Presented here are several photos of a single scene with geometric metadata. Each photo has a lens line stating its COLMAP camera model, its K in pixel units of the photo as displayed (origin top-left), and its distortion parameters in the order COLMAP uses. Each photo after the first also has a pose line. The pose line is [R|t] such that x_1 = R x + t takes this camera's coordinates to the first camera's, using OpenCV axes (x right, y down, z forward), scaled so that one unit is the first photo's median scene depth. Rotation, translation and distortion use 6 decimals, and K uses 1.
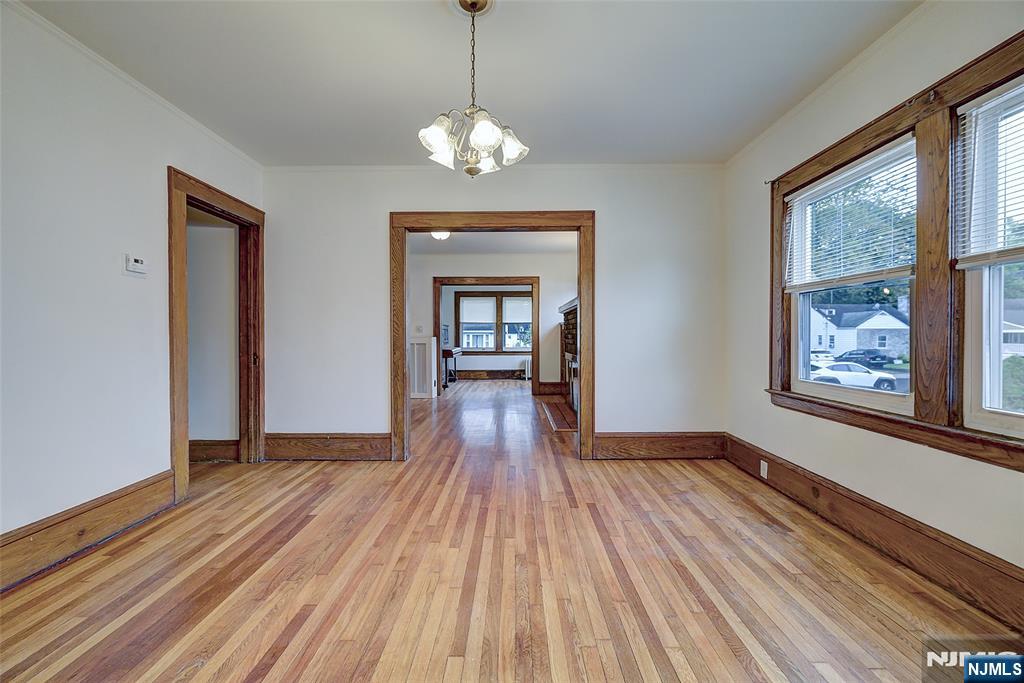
lens RADIAL K [[407.9, 0, 513.4], [0, 407.9, 340.5], [0, 0, 1]] dist [-0.001241, -0.000067]
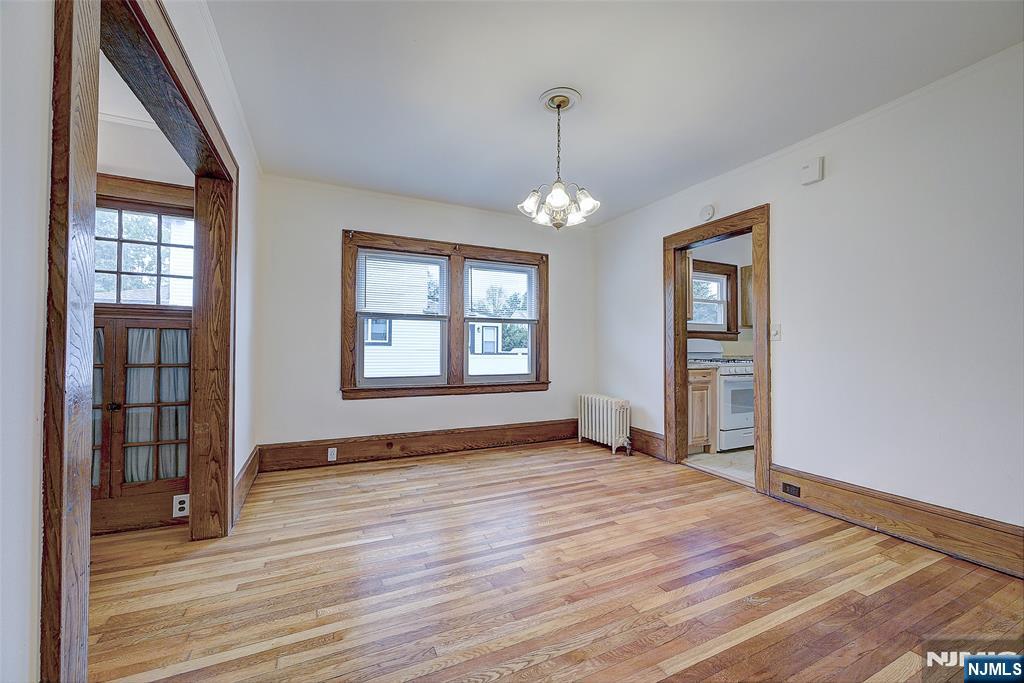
lens RADIAL K [[407.9, 0, 513.4], [0, 407.9, 340.5], [0, 0, 1]] dist [-0.001241, -0.000067]
pose [[-0.442752, 0.016962, 0.896484, -0.877936], [0.008269, 0.999856, -0.014834, -0.010342], [-0.896606, 0.000846, -0.442828, 1.227504]]
